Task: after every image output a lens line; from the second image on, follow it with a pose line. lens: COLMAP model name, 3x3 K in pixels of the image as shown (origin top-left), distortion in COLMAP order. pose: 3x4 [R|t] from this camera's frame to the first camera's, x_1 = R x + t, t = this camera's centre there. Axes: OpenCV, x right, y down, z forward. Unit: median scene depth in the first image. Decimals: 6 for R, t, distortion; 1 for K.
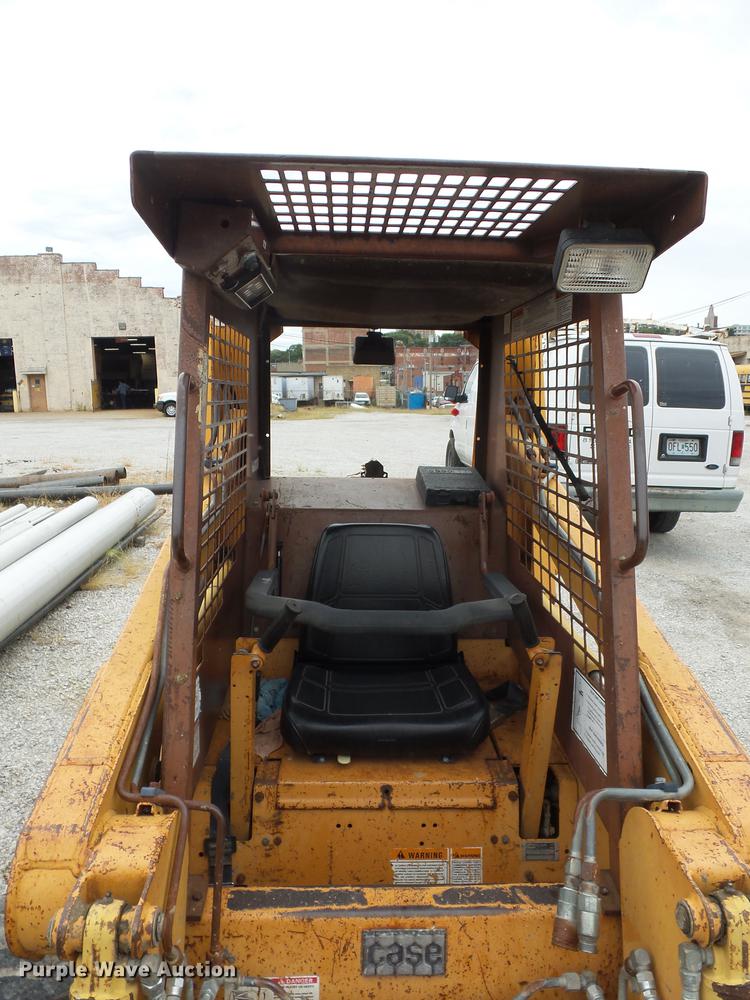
lens RADIAL K [[696.9, 0, 379.9], [0, 696.9, 494.2], [0, 0, 1]] dist [0.002067, -0.011812]
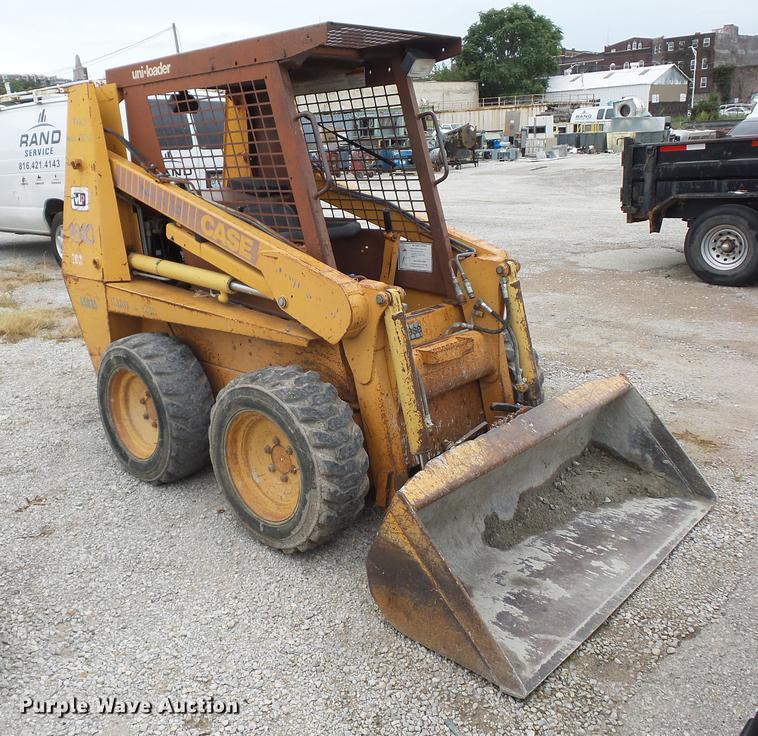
lens RADIAL K [[750.5, 0, 326.6], [0, 750.5, 356.1], [0, 0, 1]] dist [-0.002616, 0.000000]
pose [[0.747973, -0.228641, 0.623105, -1.464071], [0.151113, 0.972801, 0.175562, 0.144247], [-0.646298, -0.037156, 0.762180, -0.712875]]
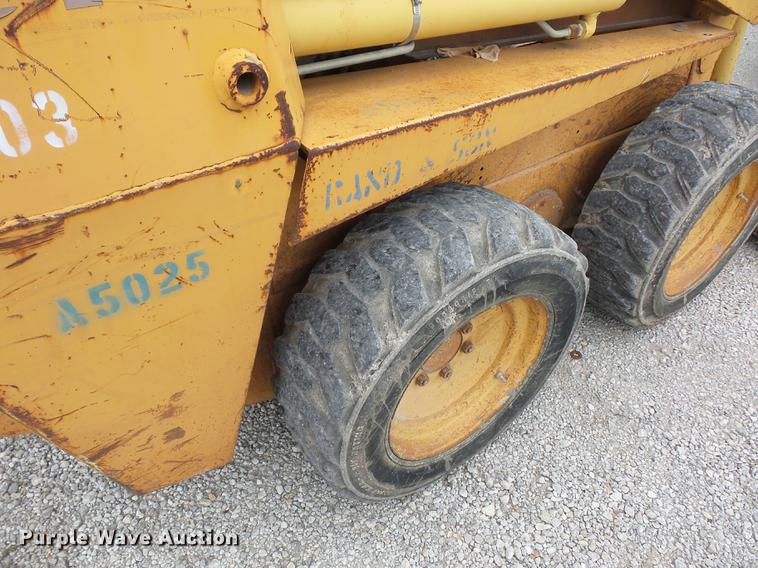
lens RADIAL K [[528.3, 0, 380.7], [0, 528.3, 286.8], [0, 0, 1]] dist [0.002067, -0.011812]
pose [[-0.527453, -0.592558, 0.608825, -0.804917], [0.095901, 0.670509, 0.735677, 0.001081], [-0.844154, 0.446422, -0.296835, 1.696597]]
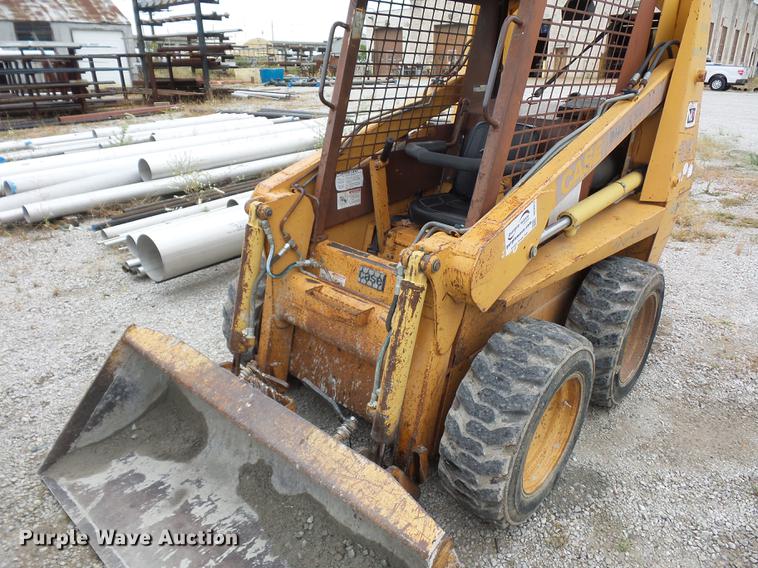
lens RADIAL K [[528.3, 0, 382.1], [0, 528.3, 287.8], [0, 0, 1]] dist [0.002067, -0.011812]
pose [[0.713879, 0.280037, -0.641838, 0.902943], [-0.109938, 0.950012, 0.292218, 0.111969], [0.691585, -0.138046, 0.708980, -0.197177]]
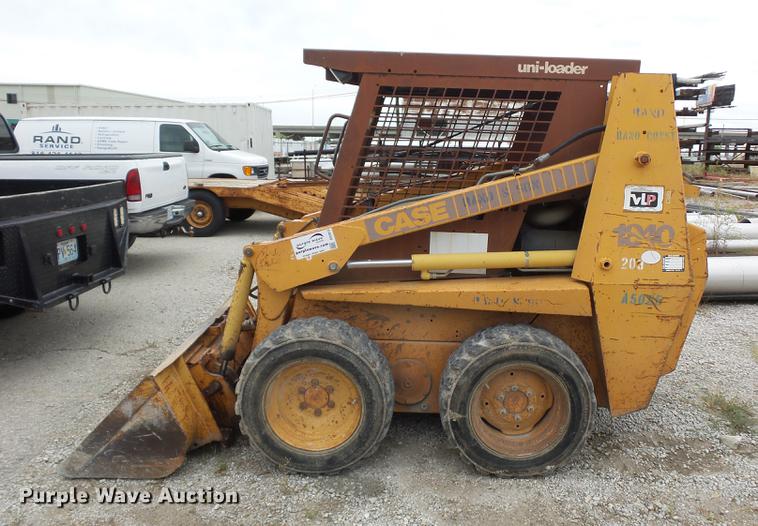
lens RADIAL K [[604.6, 0, 403.0], [0, 604.6, 248.8], [0, 0, 1]] dist [-0.000225, -0.006610]
pose [[-0.058570, 0.158220, -0.985665, 2.181389], [-0.167831, 0.971746, 0.165959, -0.058971], [0.984074, 0.175145, -0.030361, 1.113179]]
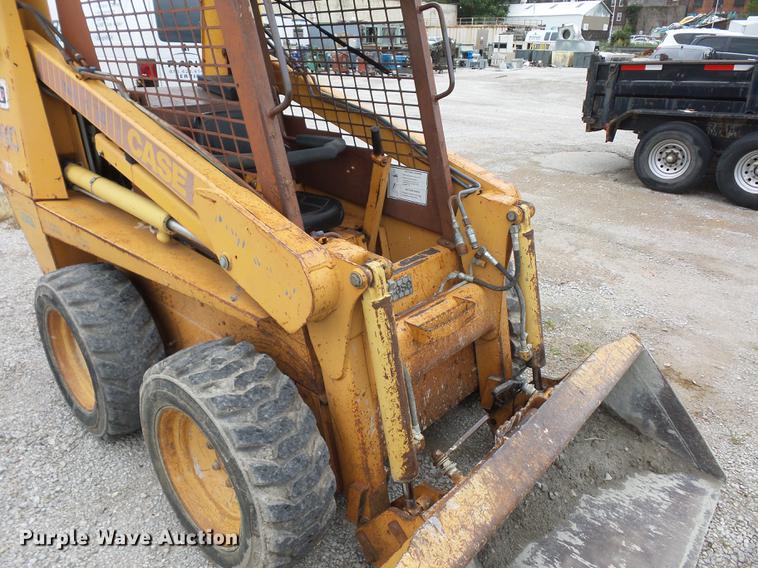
lens RADIAL K [[528.3, 0, 378.0], [0, 528.3, 287.7], [0, 0, 1]] dist [0.002067, -0.011812]
pose [[0.707755, -0.300393, 0.639412, -0.766998], [0.101855, 0.939028, 0.328410, 0.080972], [-0.699077, -0.167306, 0.695198, -0.066474]]
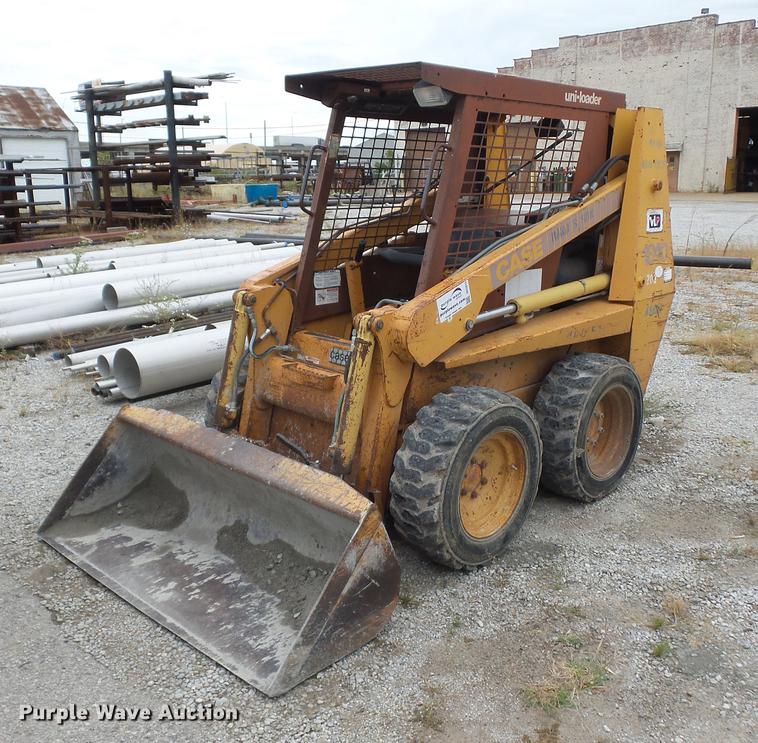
lens RADIAL K [[816.2, 0, 381.1], [0, 816.2, 358.0], [0, 0, 1]] dist [-0.009916, 0.000000]
pose [[0.679269, 0.159397, -0.716370, 1.768201], [-0.103637, 0.987180, 0.121385, 0.188341], [0.726535, -0.008211, 0.687081, -0.784743]]
